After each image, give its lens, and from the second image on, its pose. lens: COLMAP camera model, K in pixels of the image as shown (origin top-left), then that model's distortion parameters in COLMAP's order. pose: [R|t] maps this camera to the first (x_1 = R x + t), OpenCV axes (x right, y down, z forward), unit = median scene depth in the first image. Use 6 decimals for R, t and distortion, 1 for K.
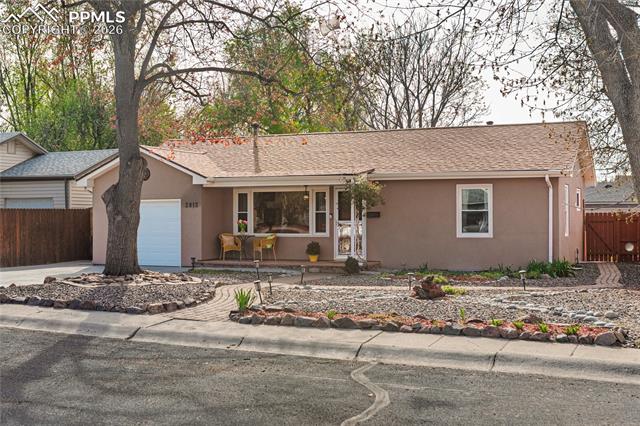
lens RADIAL K [[652.5, 0, 320.0], [0, 652.5, 213.0], [0, 0, 1]] dist [-0.104133, -0.004717]
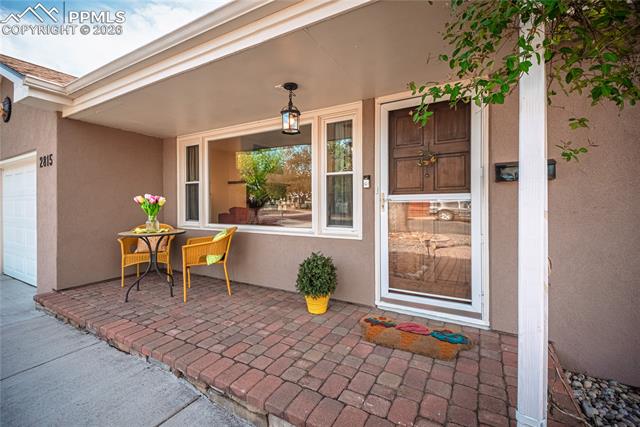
lens RADIAL K [[297.3, 0, 320.0], [0, 297.3, 213.5], [0, 0, 1]] dist [0.000477, 0.000054]
pose [[0.993096, 0.001269, -0.117297, 0.010400], [0.004277, 0.998885, 0.047017, 0.013982], [0.117225, -0.047194, 0.991983, 0.836865]]
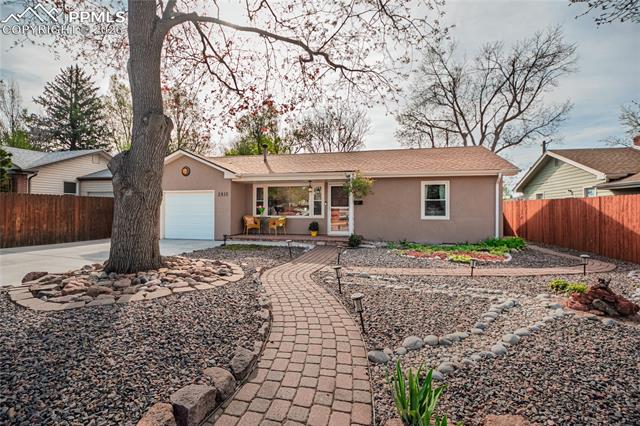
lens RADIAL K [[297.3, 0, 320.0], [0, 297.3, 213.0], [0, 0, 1]] dist [0.000477, 0.000054]
pose [[0.991023, 0.005349, 0.133585, -0.081474], [-0.008133, 0.999761, 0.020303, 0.012218], [-0.133444, -0.021207, 0.990829, 0.364134]]
